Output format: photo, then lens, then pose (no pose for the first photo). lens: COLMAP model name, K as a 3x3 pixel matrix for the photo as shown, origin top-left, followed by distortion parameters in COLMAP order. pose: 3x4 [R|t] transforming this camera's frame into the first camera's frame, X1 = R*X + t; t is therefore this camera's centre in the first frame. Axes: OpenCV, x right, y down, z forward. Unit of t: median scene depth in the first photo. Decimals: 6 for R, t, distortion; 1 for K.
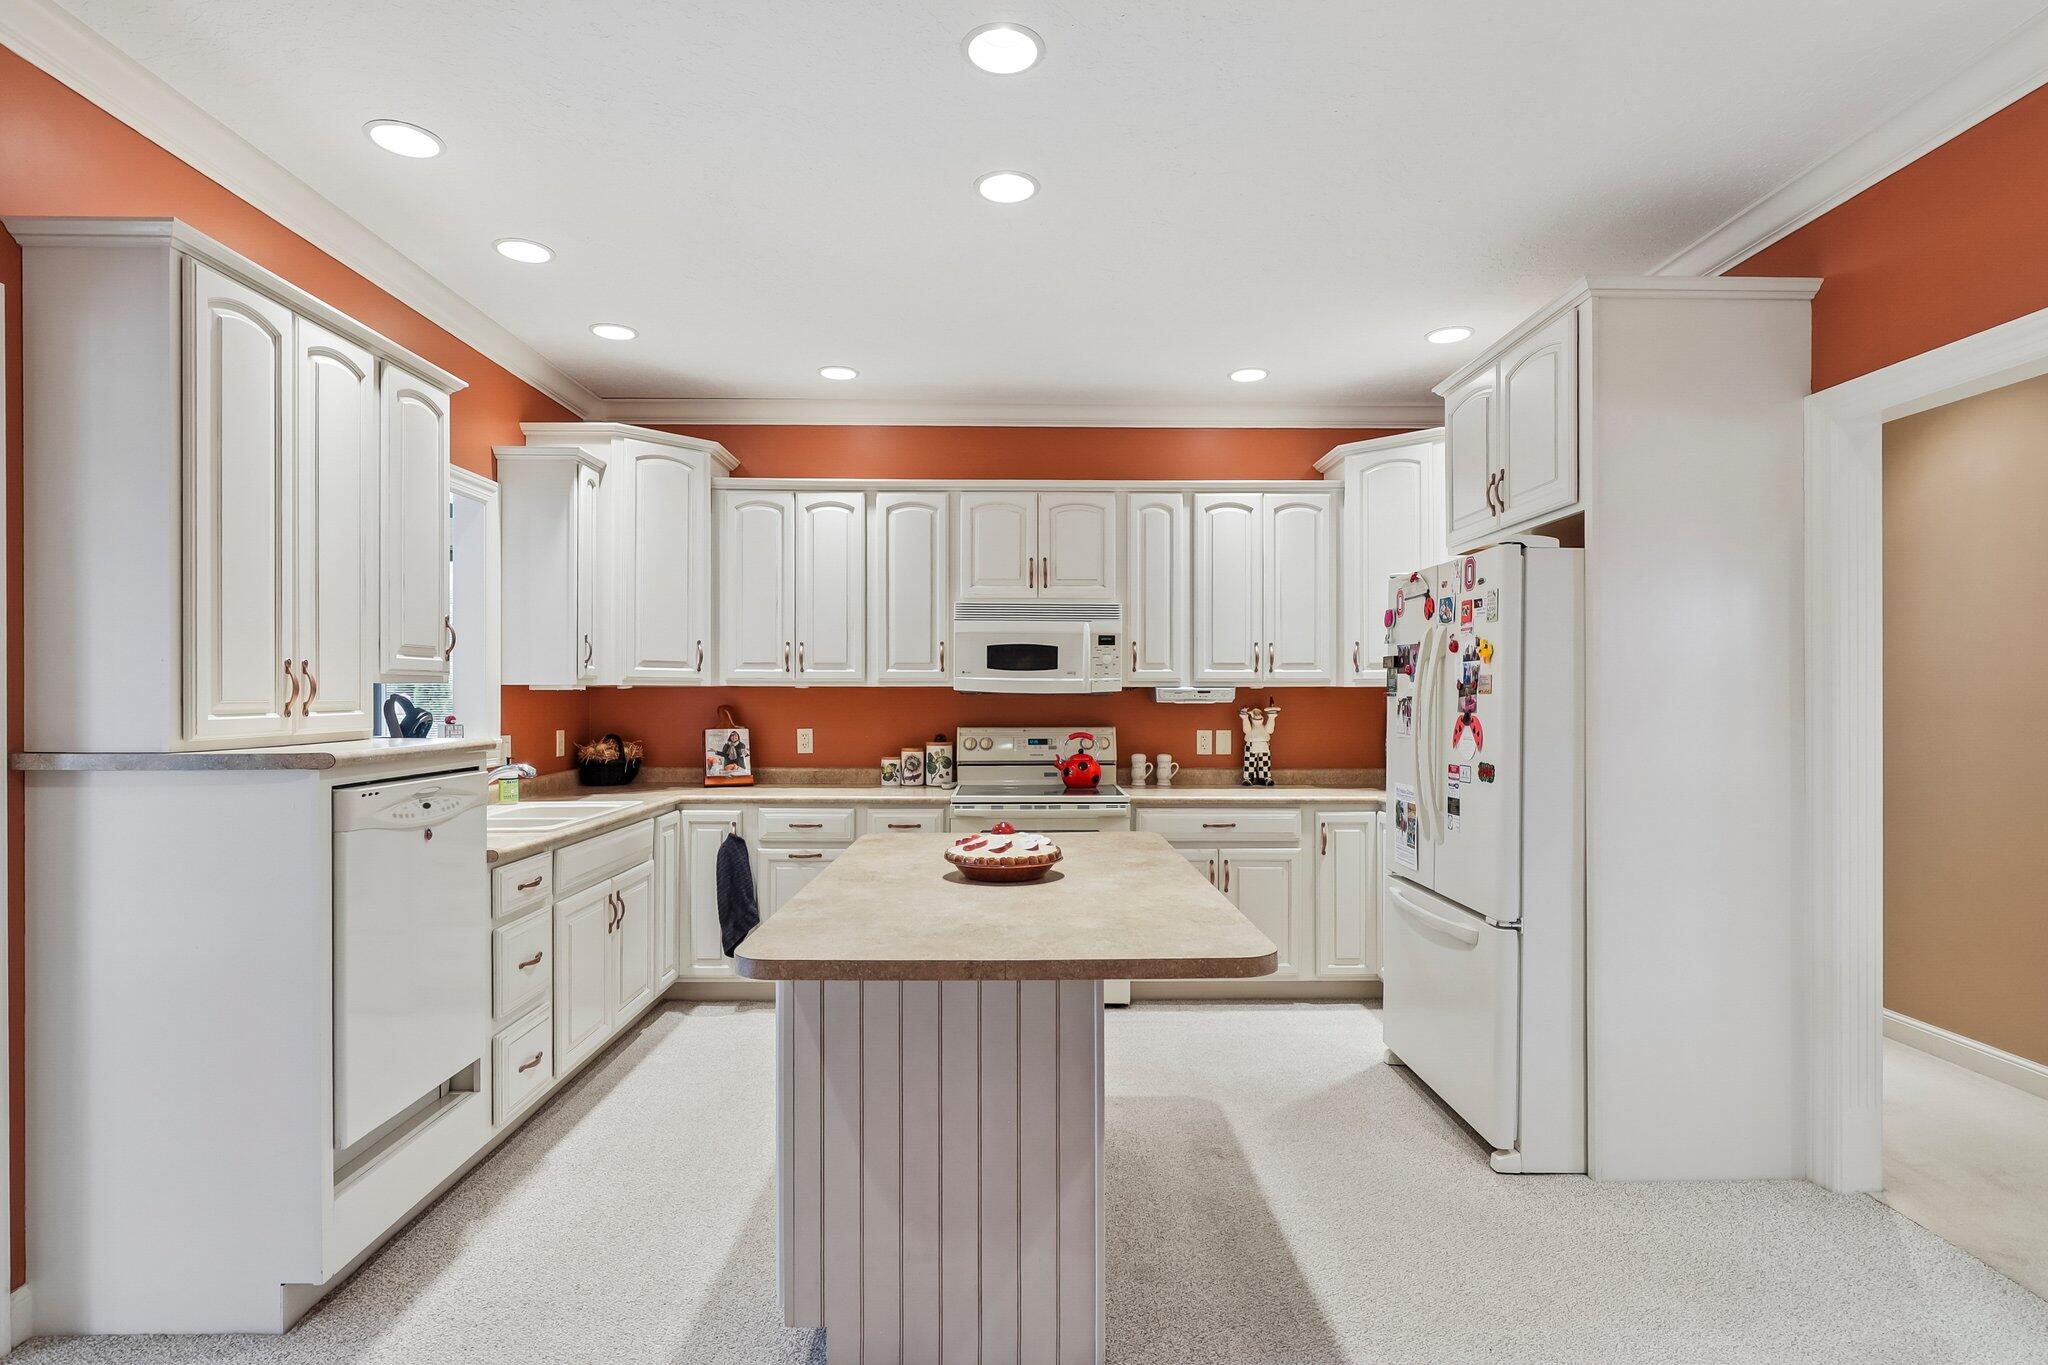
lens RADIAL K [[1041.5, 0, 1021.3], [0, 1041.5, 693.9], [0, 0, 1]] dist [0.001194, 0.000011]
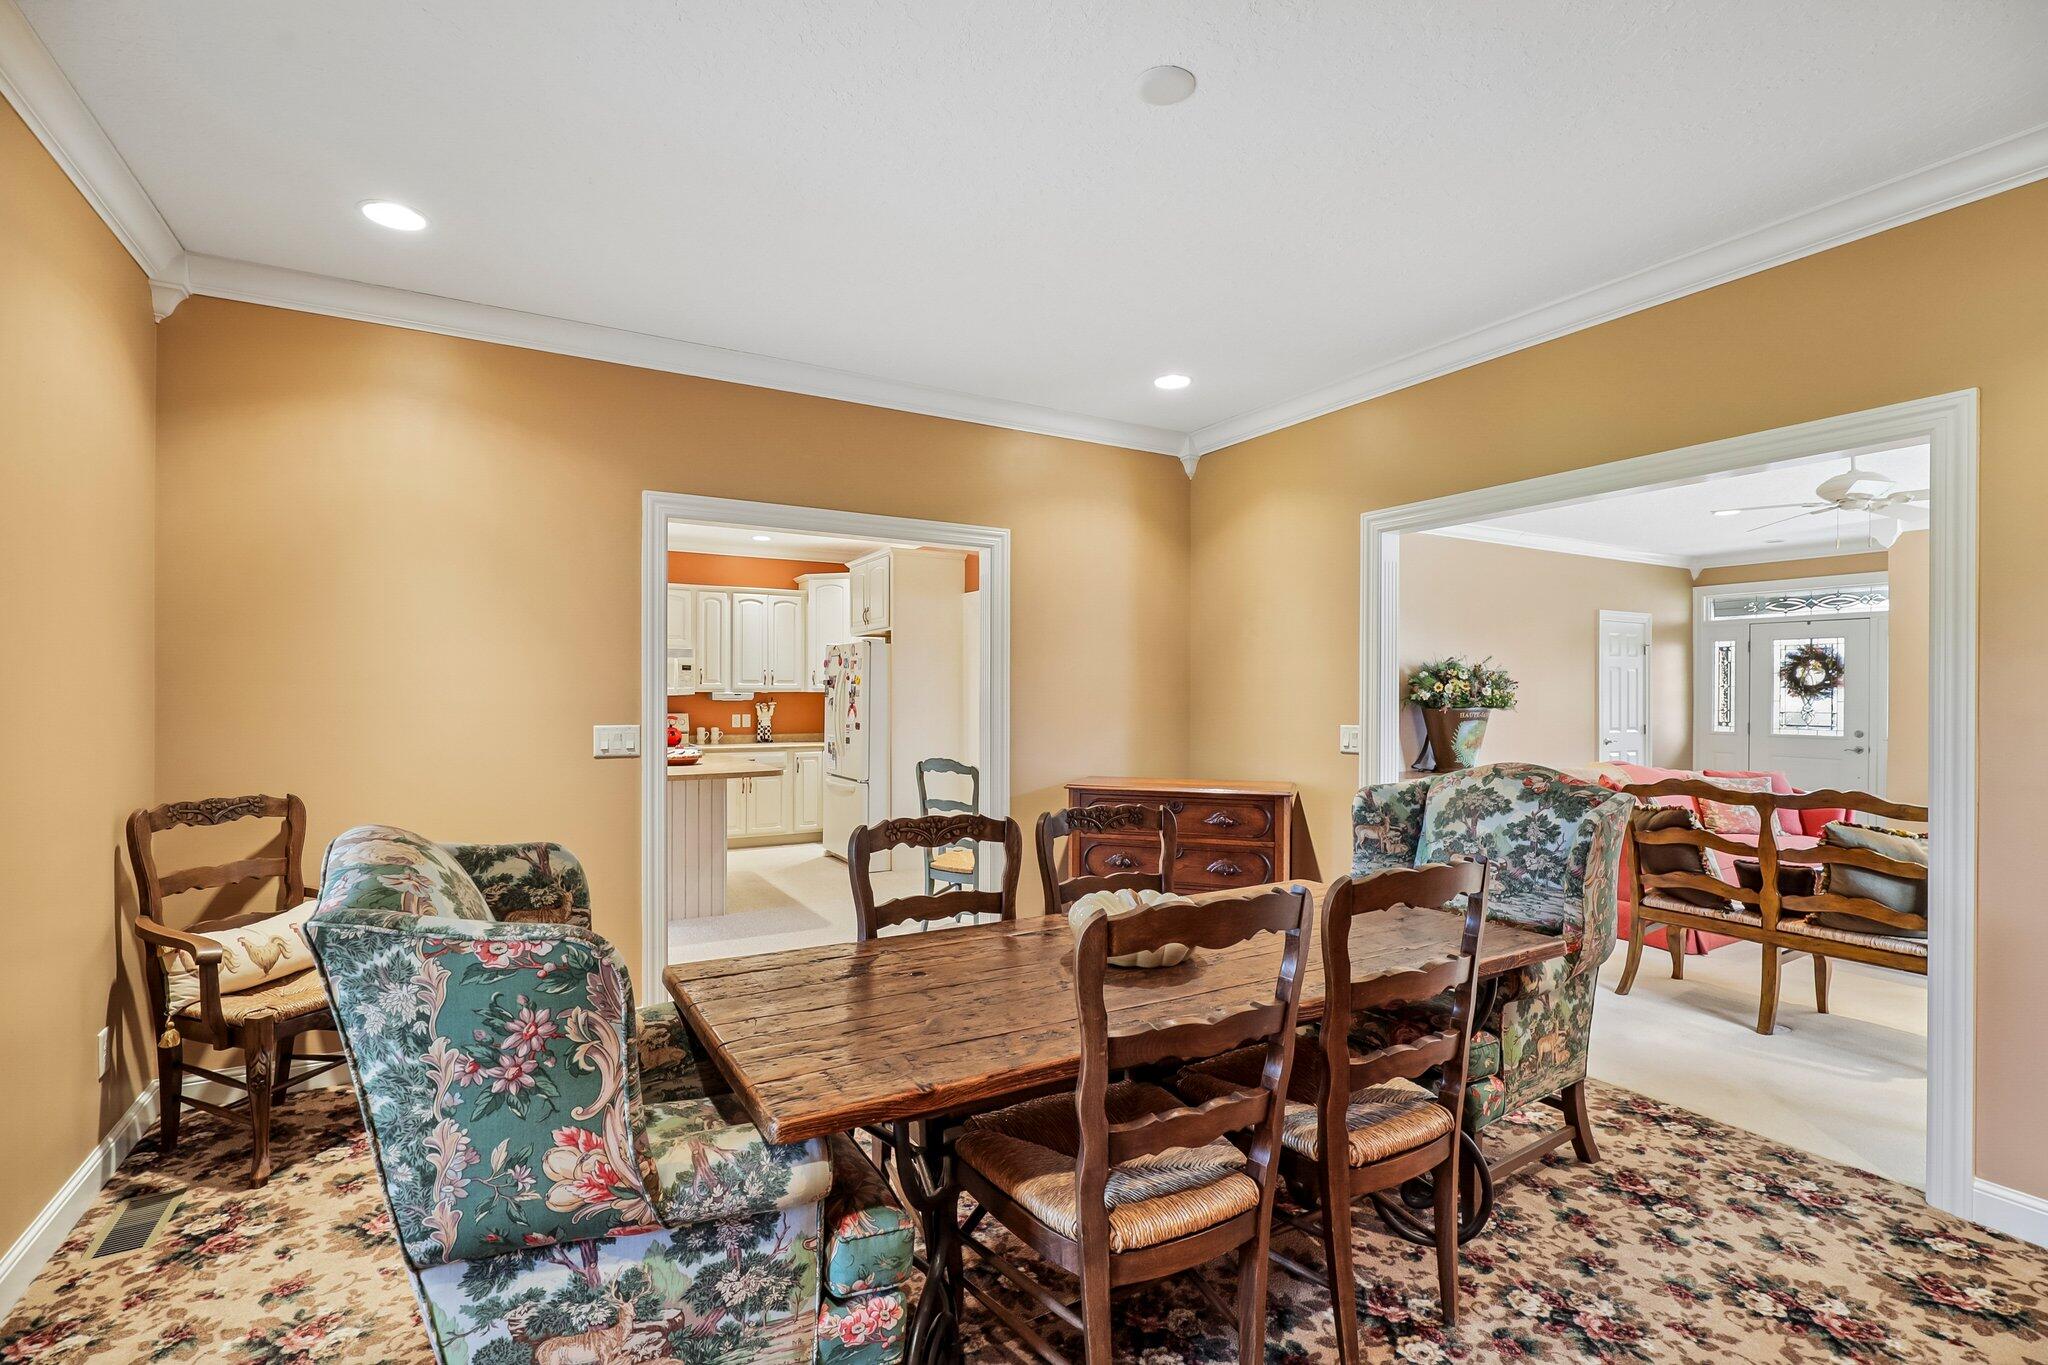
lens RADIAL K [[948.1, 0, 1031.9], [0, 948.1, 689.2], [0, 0, 1]] dist [0.000530, -0.000090]
pose [[0.867635, 0.003176, 0.497192, -0.248663], [-0.002185, 0.999994, -0.002575, -0.009178], [-0.497198, 0.001148, 0.867637, -0.884522]]
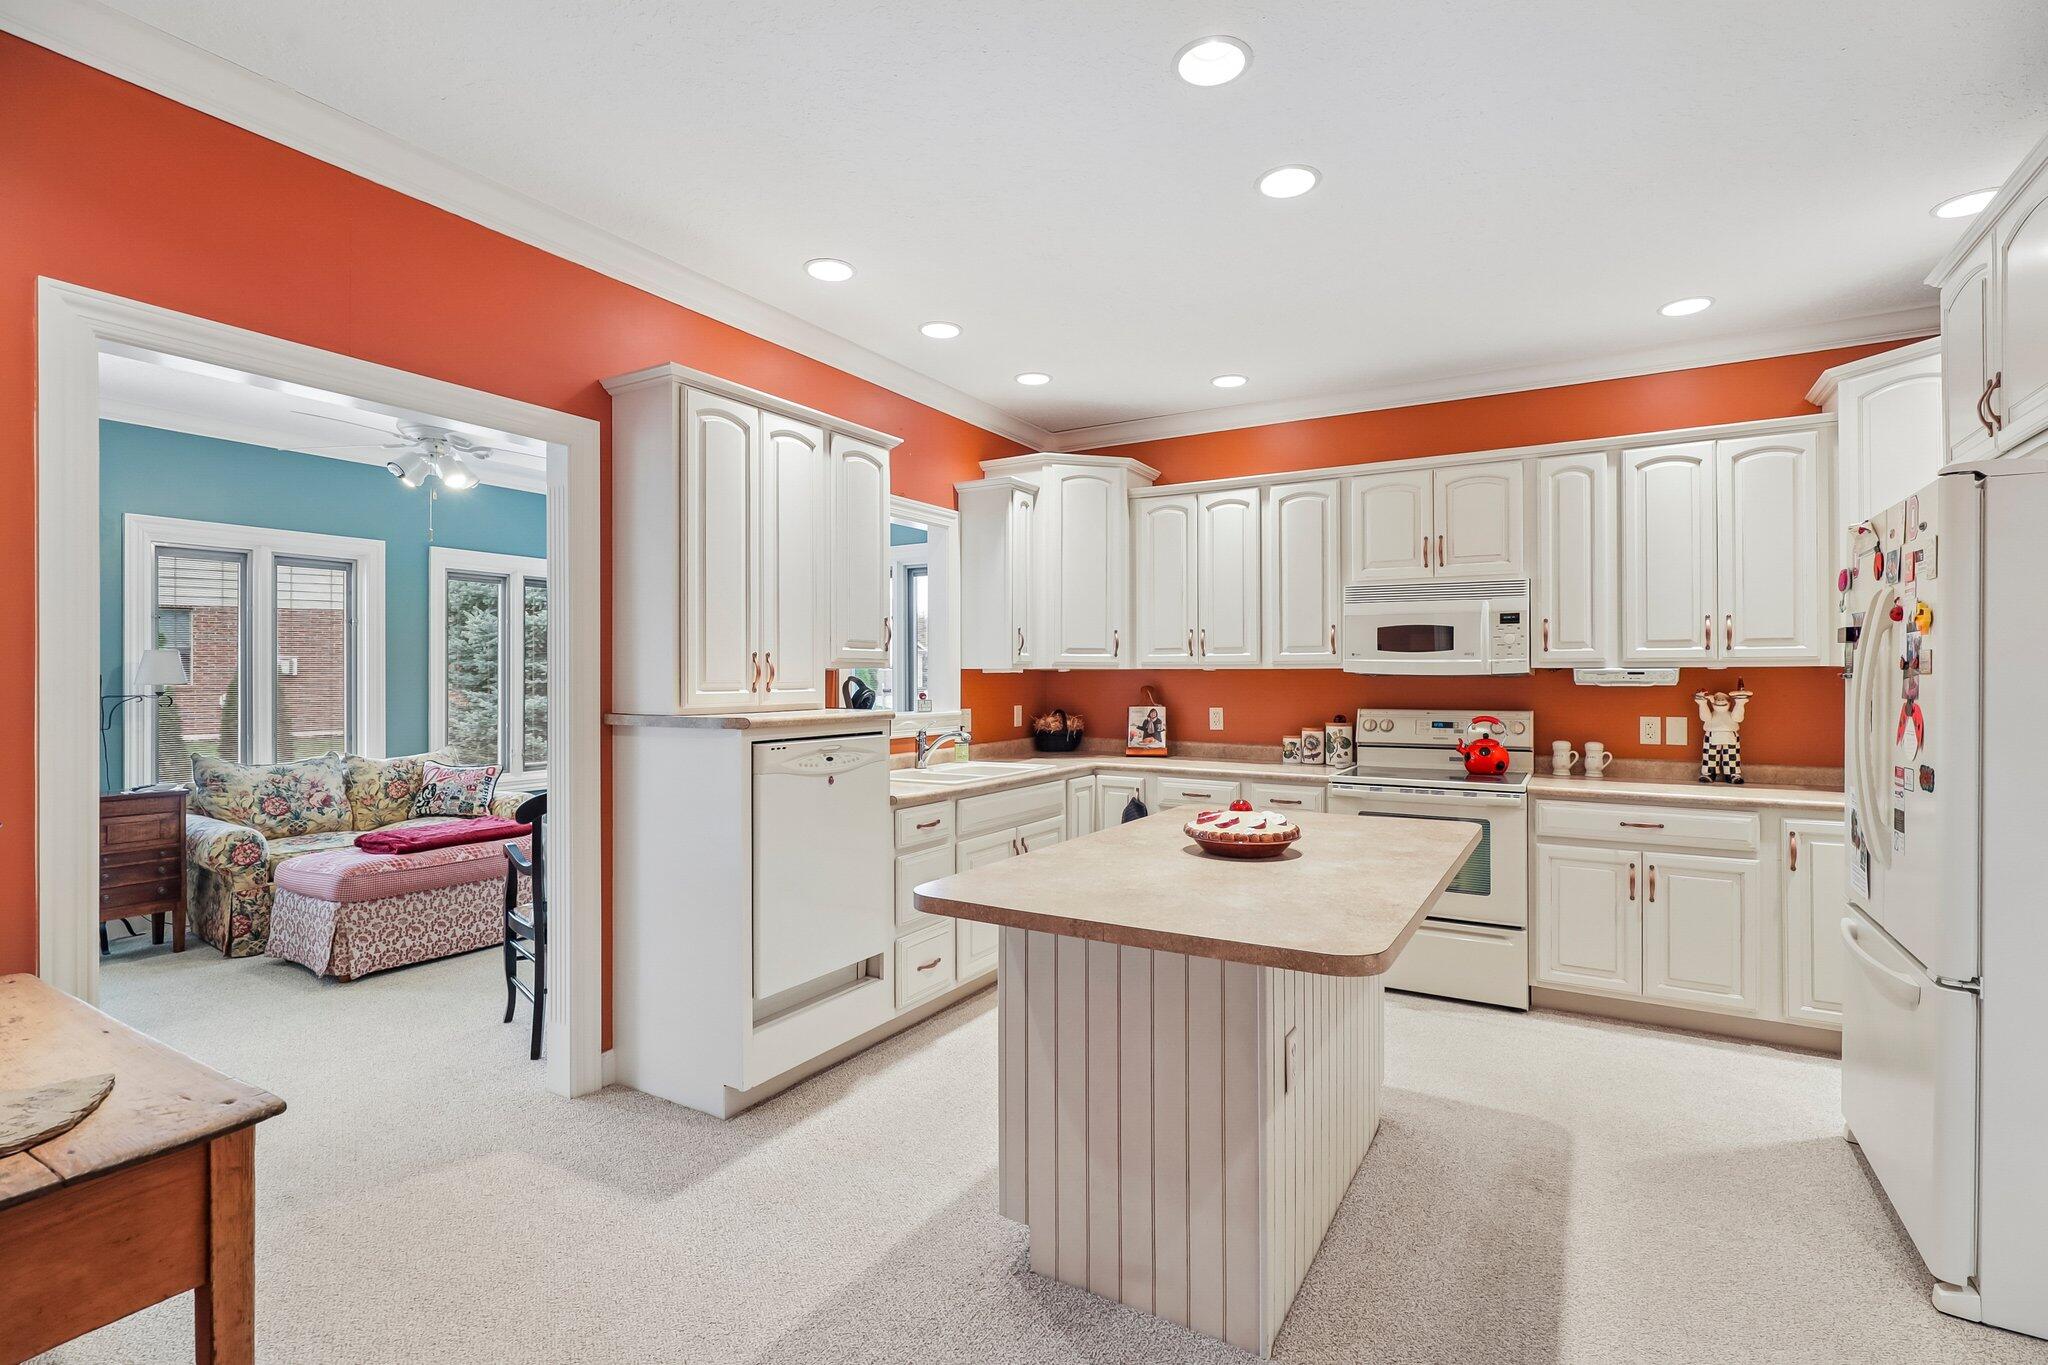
lens RADIAL K [[949.5, 0, 1027.9], [0, 949.5, 670.0], [0, 0, 1]] dist [-0.000549, 0.000071]
pose [[0.854148, -0.004312, -0.520012, 0.164581], [0.001059, 0.999978, -0.006552, 0.000153], [0.520029, 0.005045, 0.854134, 0.045852]]
